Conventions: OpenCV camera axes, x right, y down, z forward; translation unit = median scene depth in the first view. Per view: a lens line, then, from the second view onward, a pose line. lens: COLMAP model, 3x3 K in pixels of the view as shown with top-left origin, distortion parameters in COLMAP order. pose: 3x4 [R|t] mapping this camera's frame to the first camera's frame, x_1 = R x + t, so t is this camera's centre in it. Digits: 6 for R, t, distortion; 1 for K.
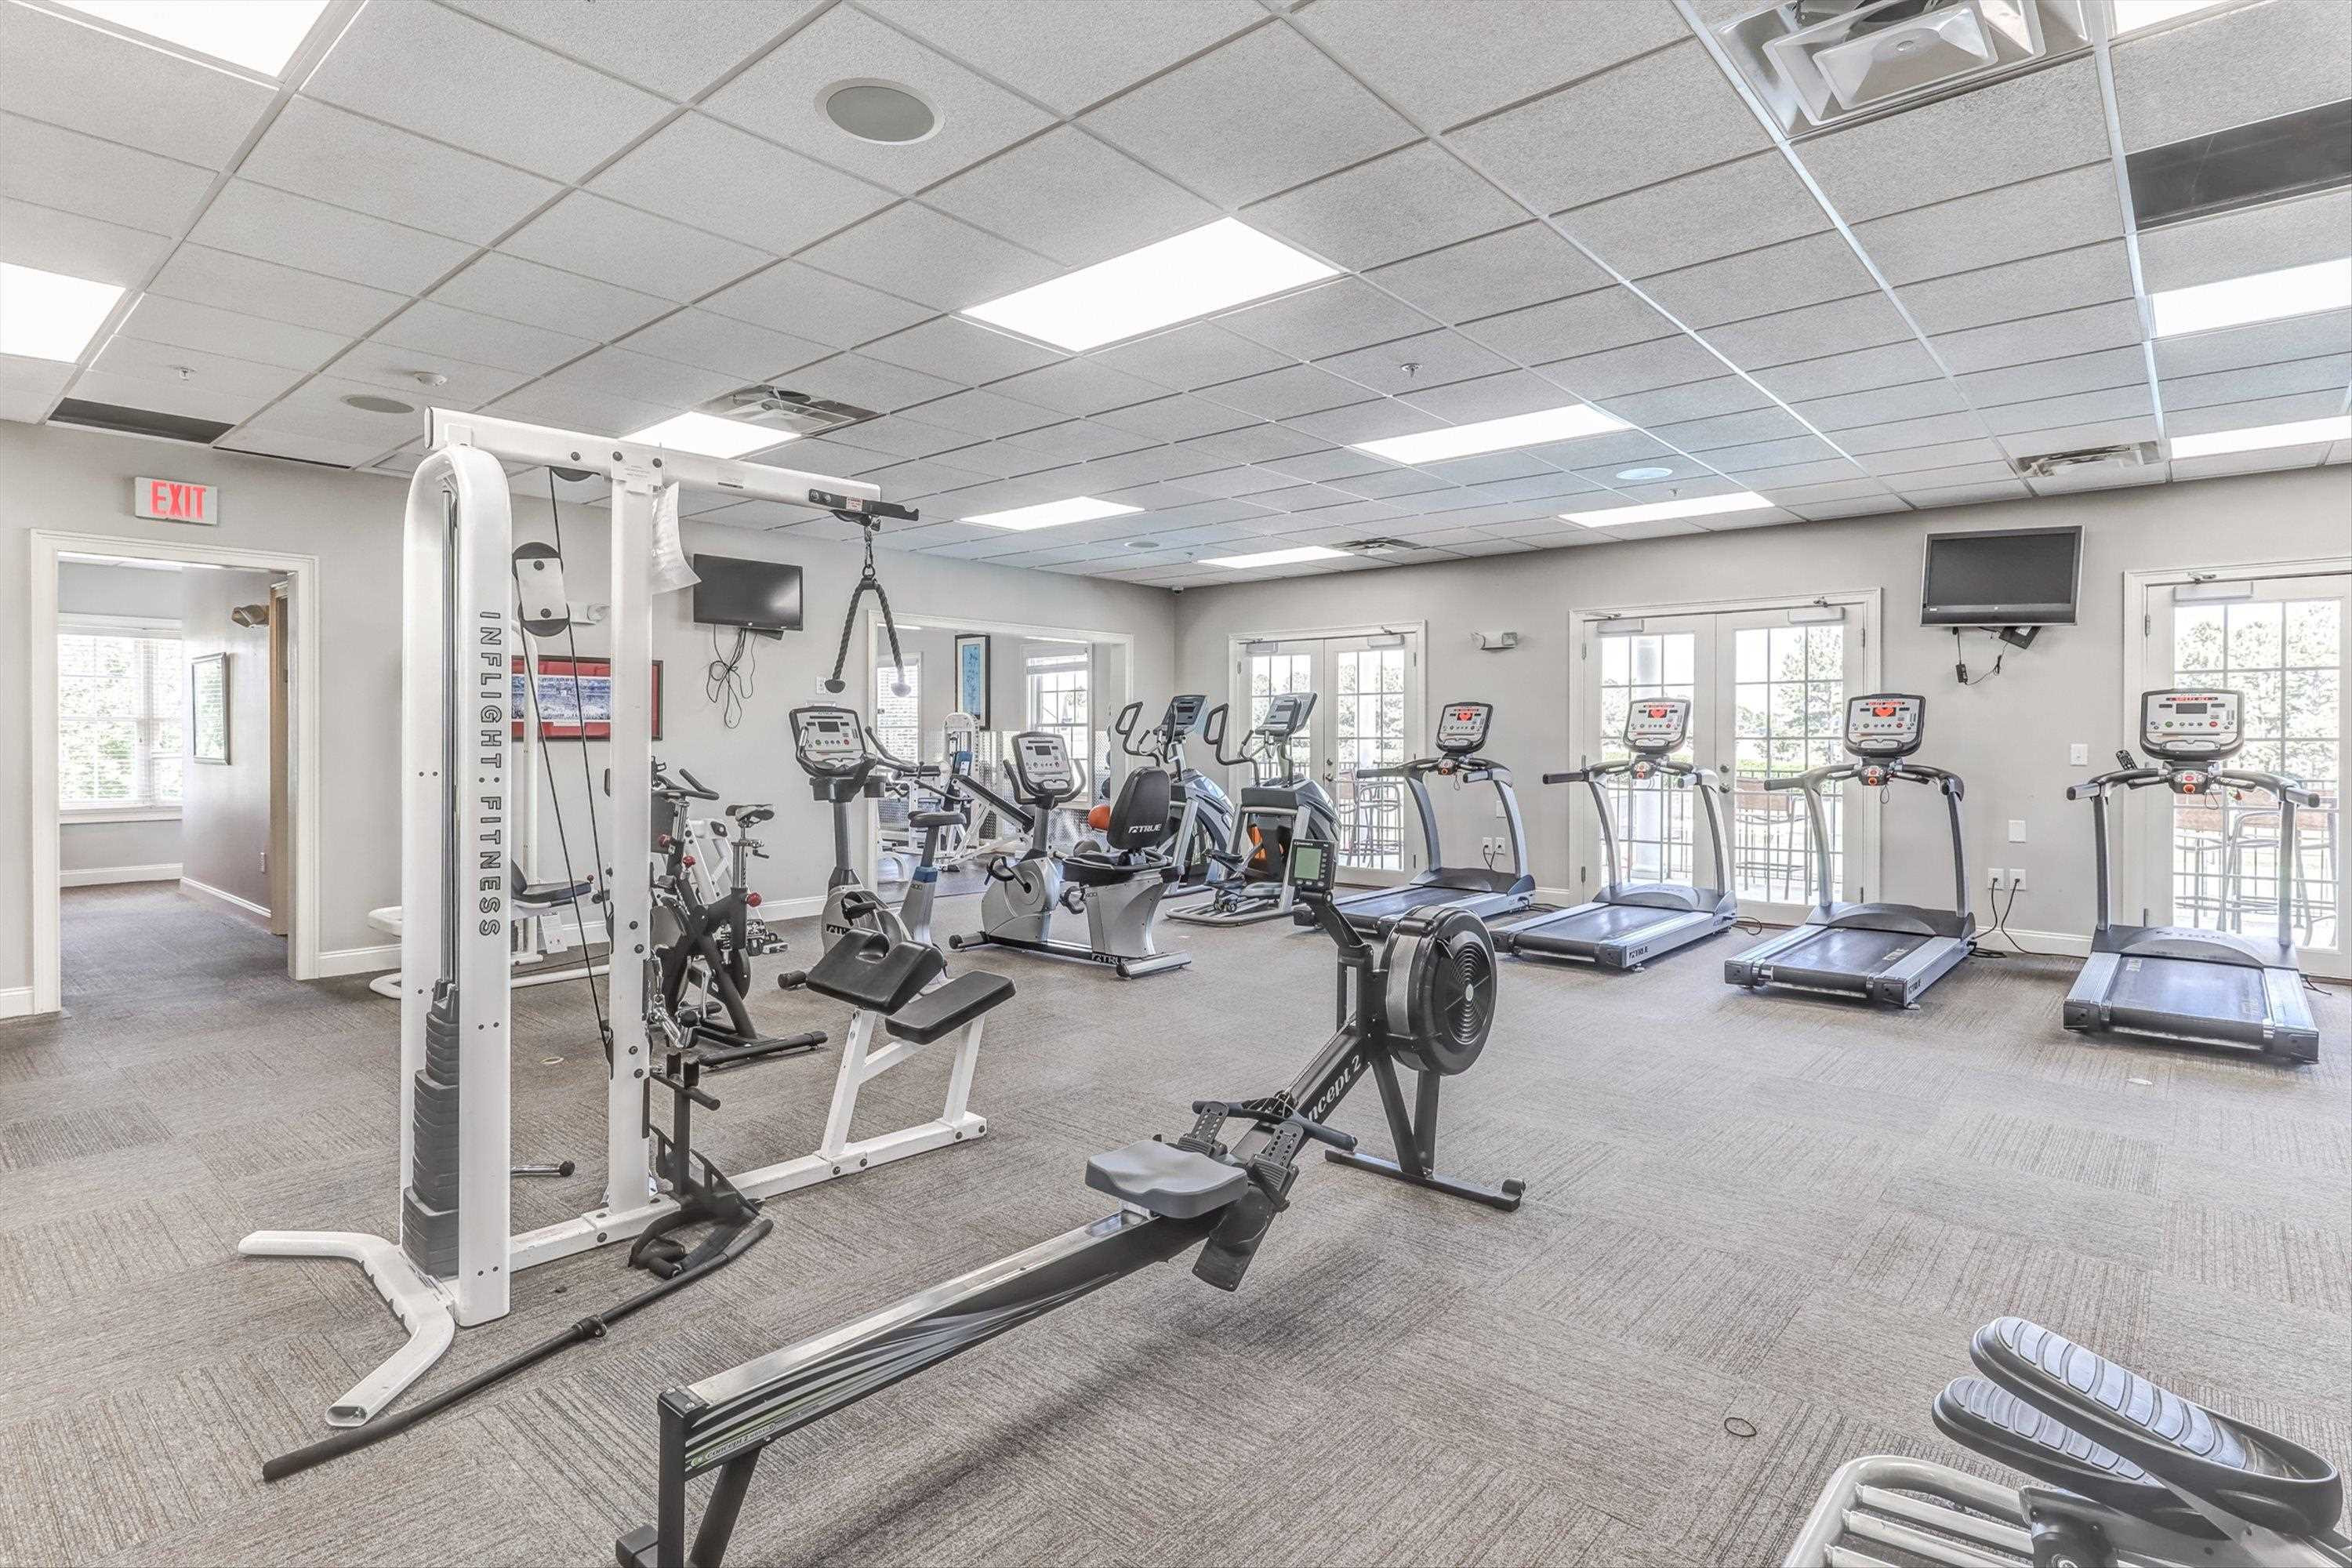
lens RADIAL K [[1184.9, 0, 1172.7], [0, 1184.9, 747.2], [0, 0, 1]] dist [-0.000350, -0.000030]
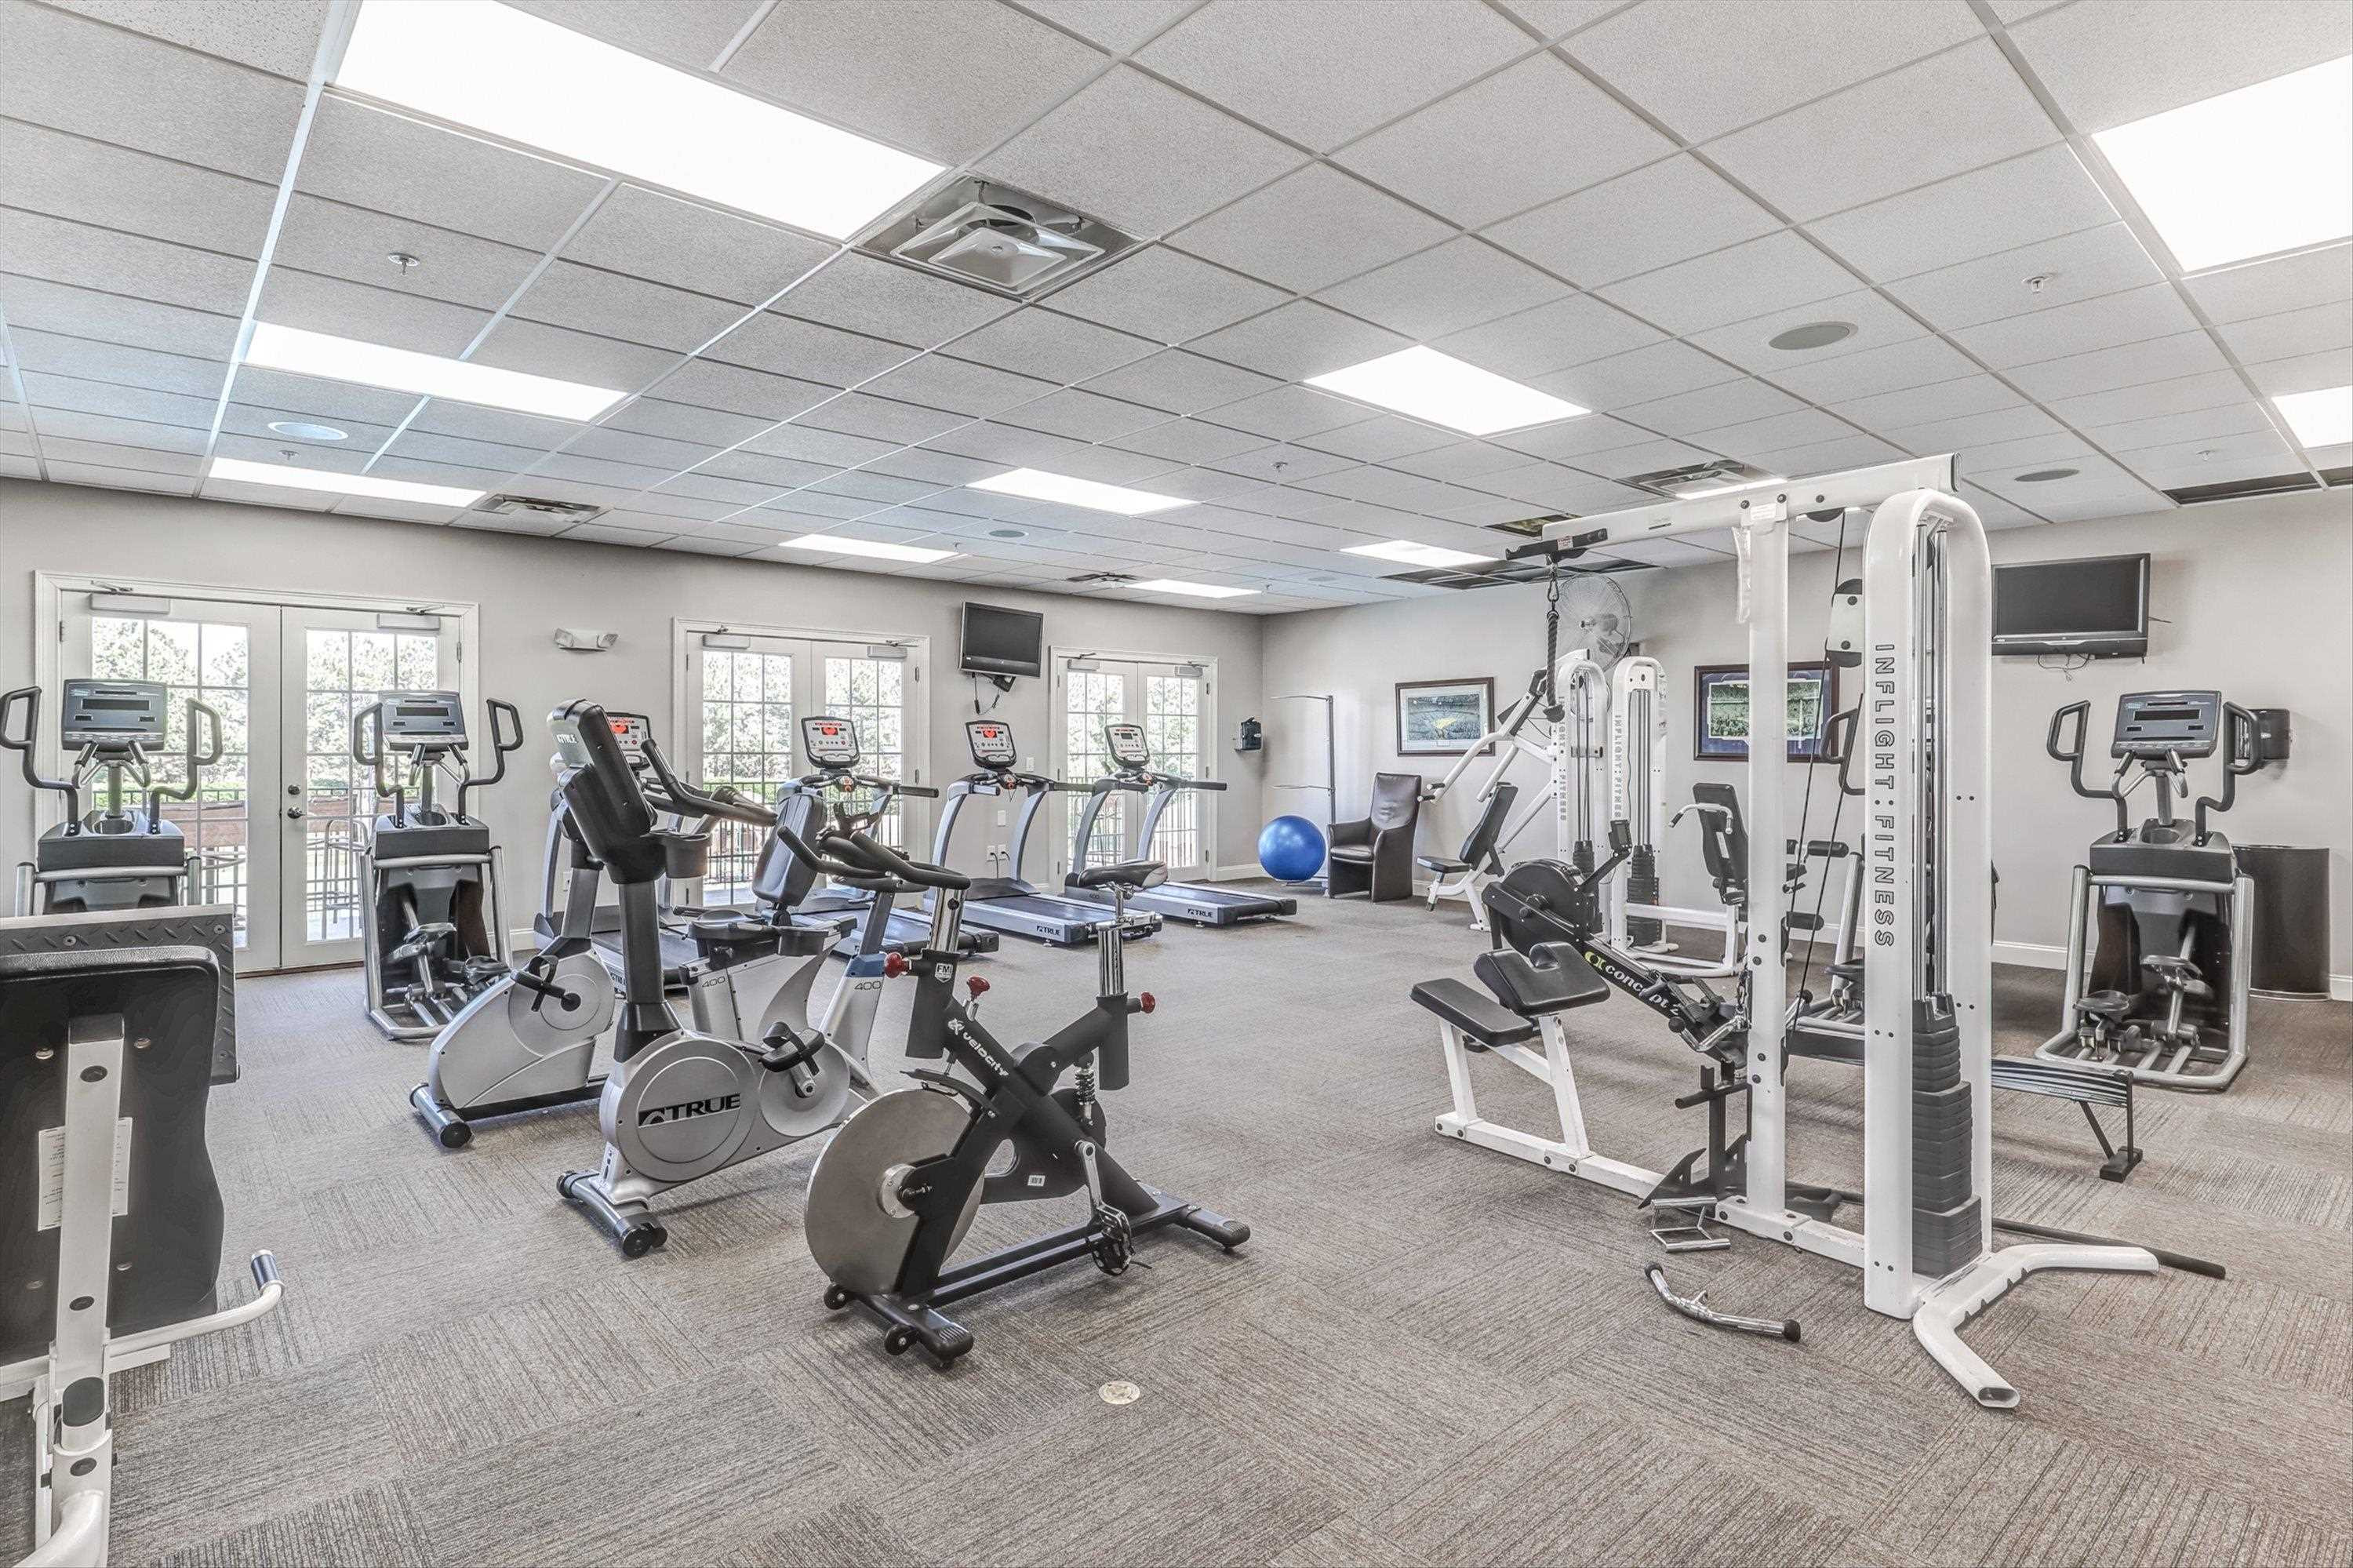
lens RADIAL K [[1185.5, 0, 1173.2], [0, 1185.5, 747.2], [0, 0, 1]] dist [-0.000350, -0.000030]
pose [[0.130410, 0.003858, 0.991453, -0.675761], [0.006841, 0.999965, -0.004791, -0.007088], [-0.991437, 0.007407, 0.130379, 0.594880]]
